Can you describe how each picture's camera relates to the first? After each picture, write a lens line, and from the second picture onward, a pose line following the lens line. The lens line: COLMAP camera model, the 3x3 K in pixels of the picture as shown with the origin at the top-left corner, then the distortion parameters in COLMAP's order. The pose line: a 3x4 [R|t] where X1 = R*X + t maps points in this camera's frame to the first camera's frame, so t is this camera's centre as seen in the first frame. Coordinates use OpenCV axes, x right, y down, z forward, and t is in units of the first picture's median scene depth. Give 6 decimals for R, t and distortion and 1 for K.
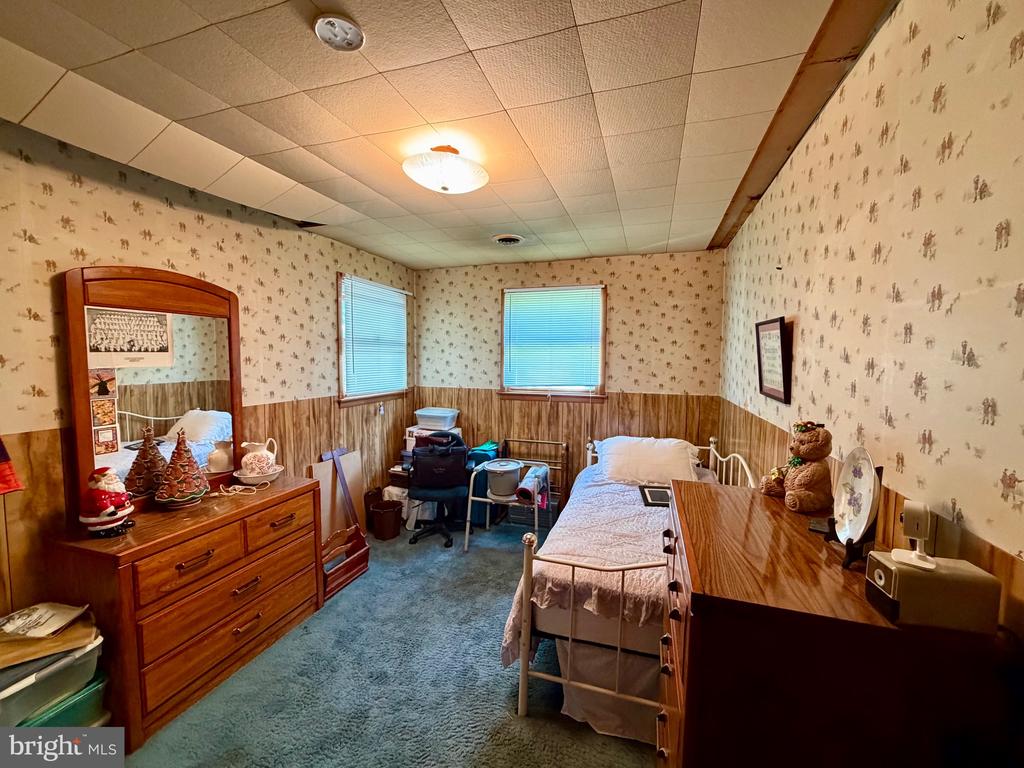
lens RADIAL K [[410.7, 0, 510.5], [0, 410.7, 384.9], [0, 0, 1]] dist [0.001185, 0.001722]
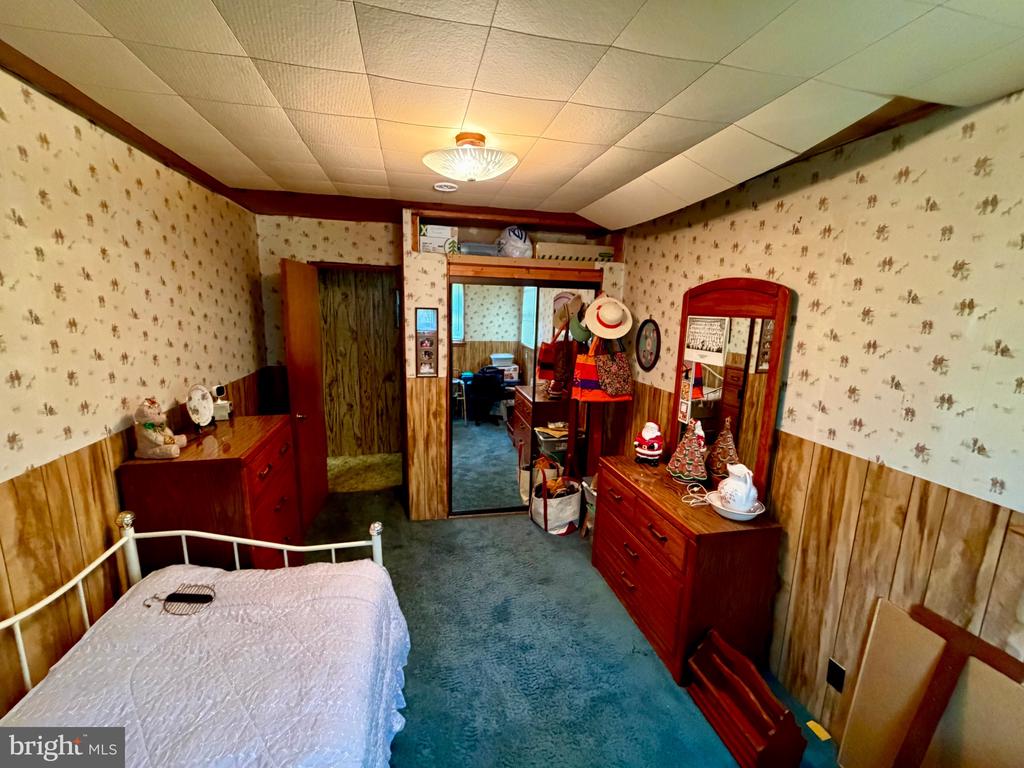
lens RADIAL K [[410.7, 0, 503.3], [0, 410.7, 378.9], [0, 0, 1]] dist [0.001185, 0.001722]
pose [[-0.851490, 0.065050, -0.520321, 0.226604], [-0.065652, 0.971243, 0.228860, -0.213781], [0.520245, 0.229032, -0.822733, 1.531039]]
